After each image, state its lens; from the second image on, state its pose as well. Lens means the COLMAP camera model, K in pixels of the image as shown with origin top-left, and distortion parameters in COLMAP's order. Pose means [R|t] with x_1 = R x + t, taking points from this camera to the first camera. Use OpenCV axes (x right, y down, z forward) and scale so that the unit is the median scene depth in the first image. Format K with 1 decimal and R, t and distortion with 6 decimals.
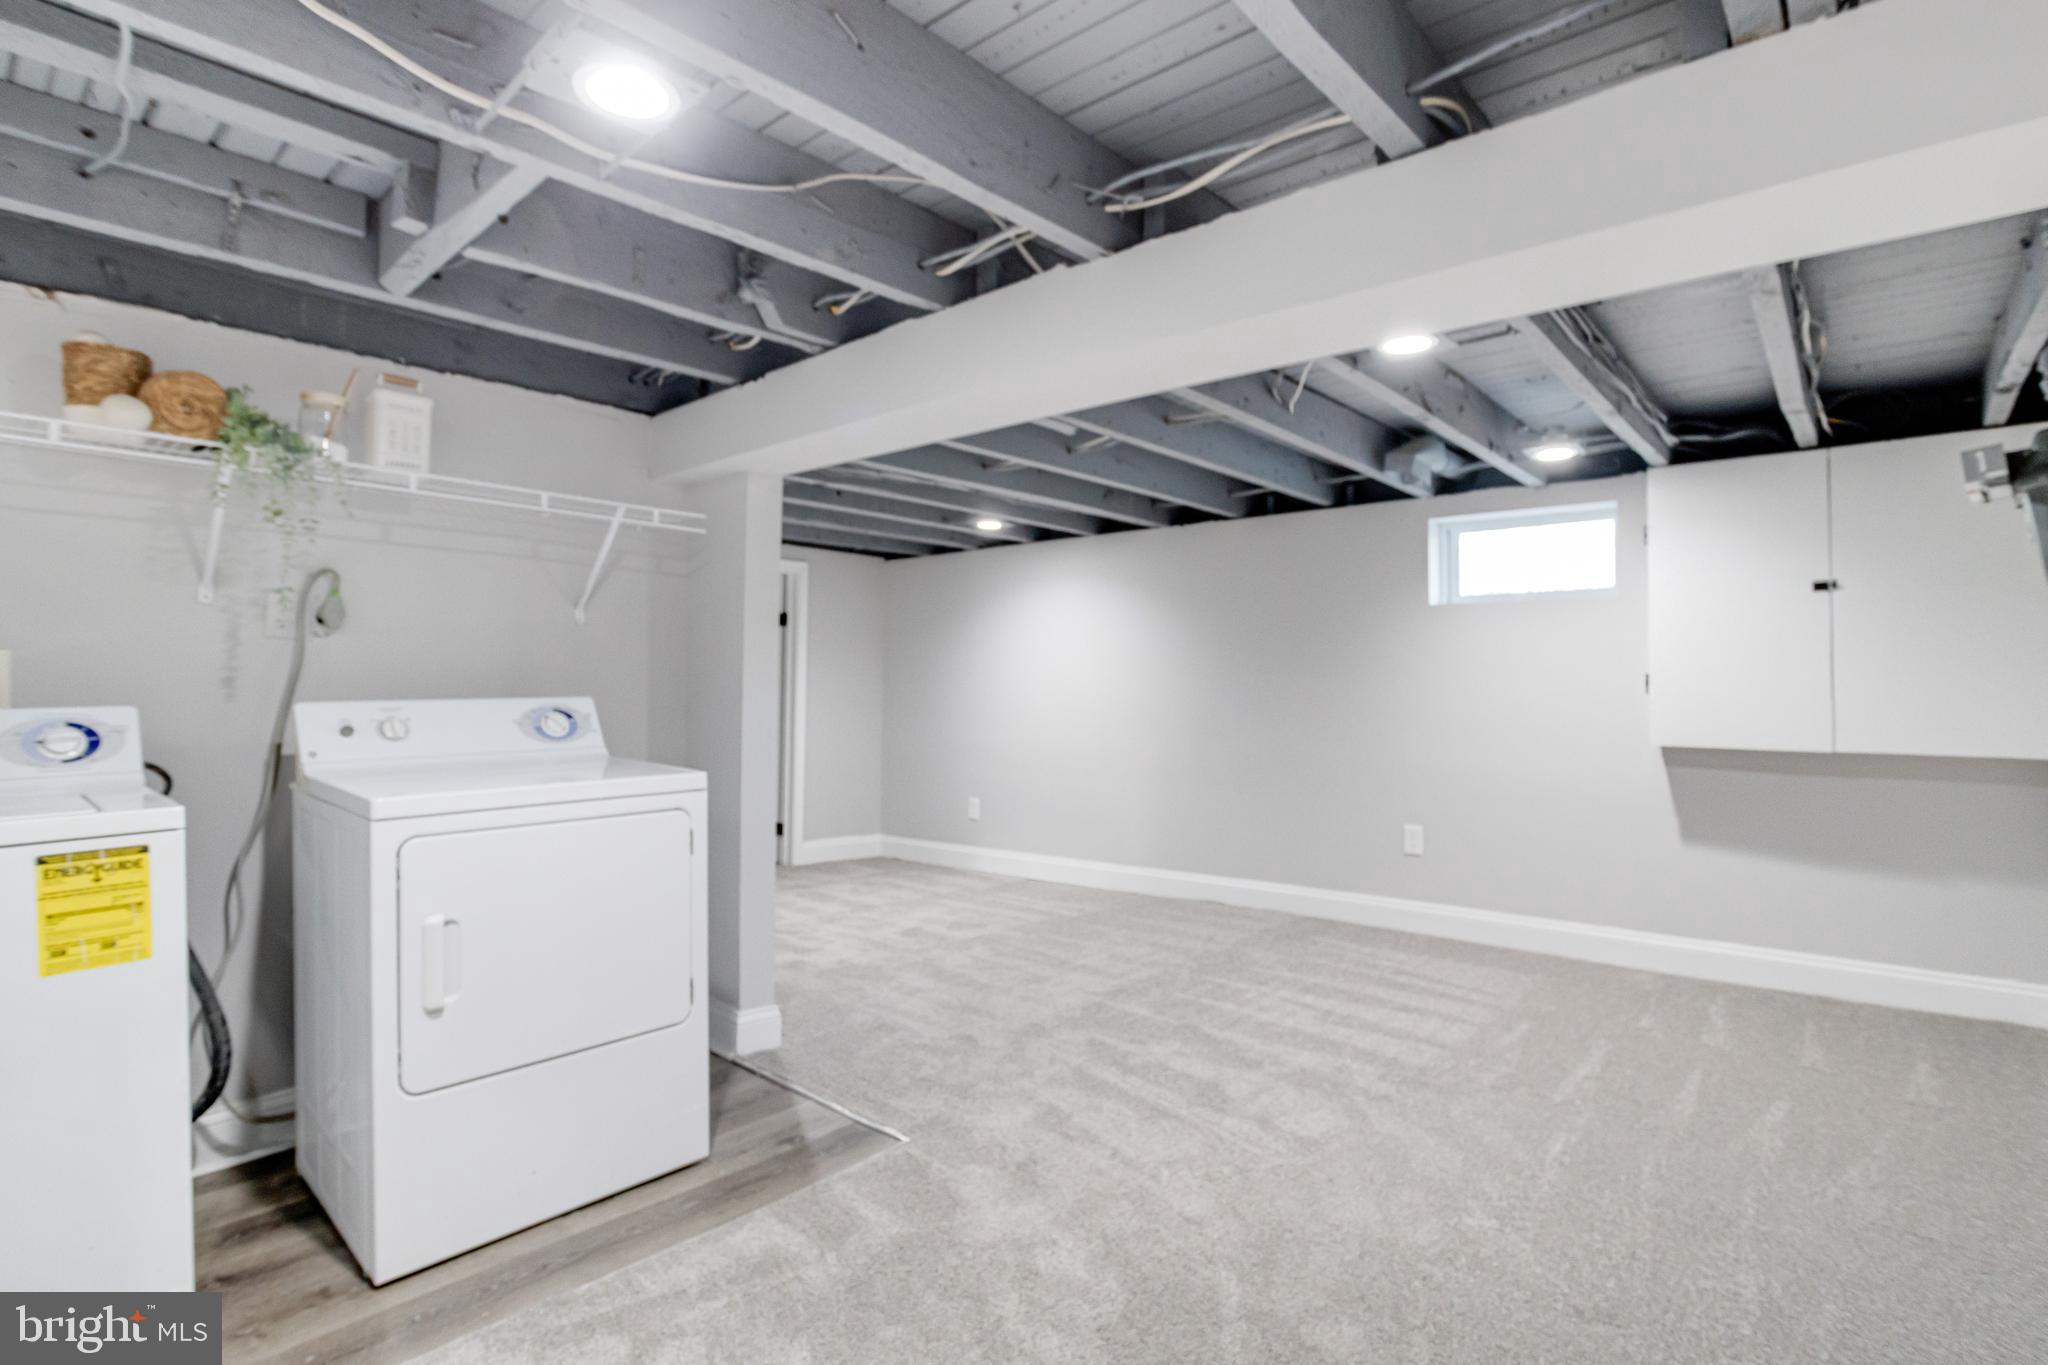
lens RADIAL K [[1028.6, 0, 1024.0], [0, 1028.6, 682.5], [0, 0, 1]] dist [-0.039128, 0.024728]
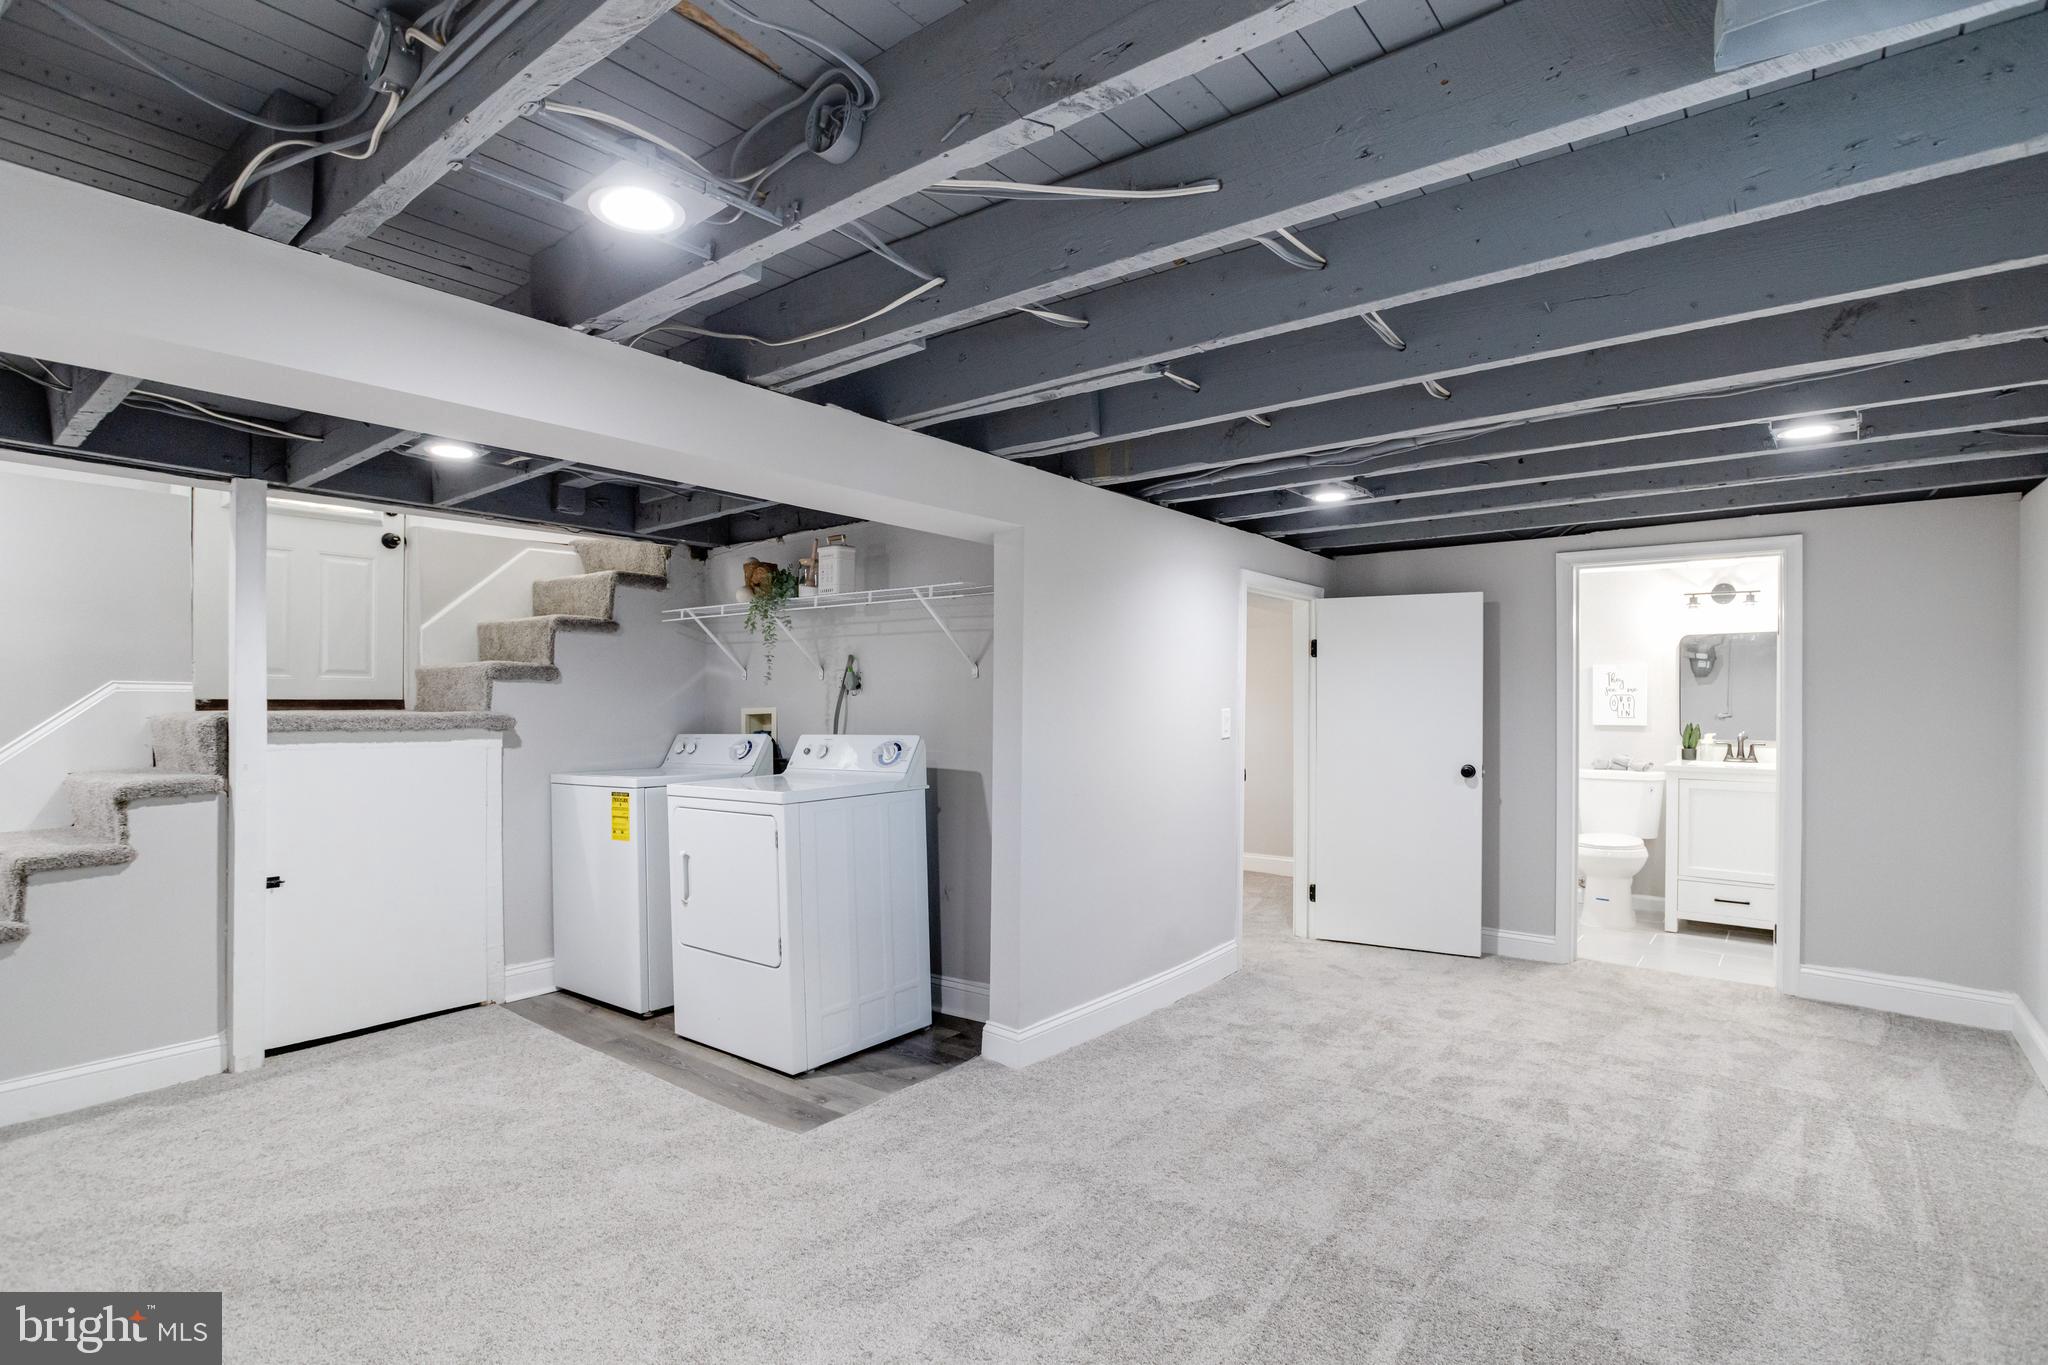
lens RADIAL K [[1028.6, 0, 1024.0], [0, 1028.6, 682.5], [0, 0, 1]] dist [-0.039128, 0.024728]
pose [[0.049529, -0.023356, -0.998500, 0.997353], [0.002964, 0.999726, -0.023238, -0.023815], [0.998768, -0.001809, 0.049585, 1.151277]]
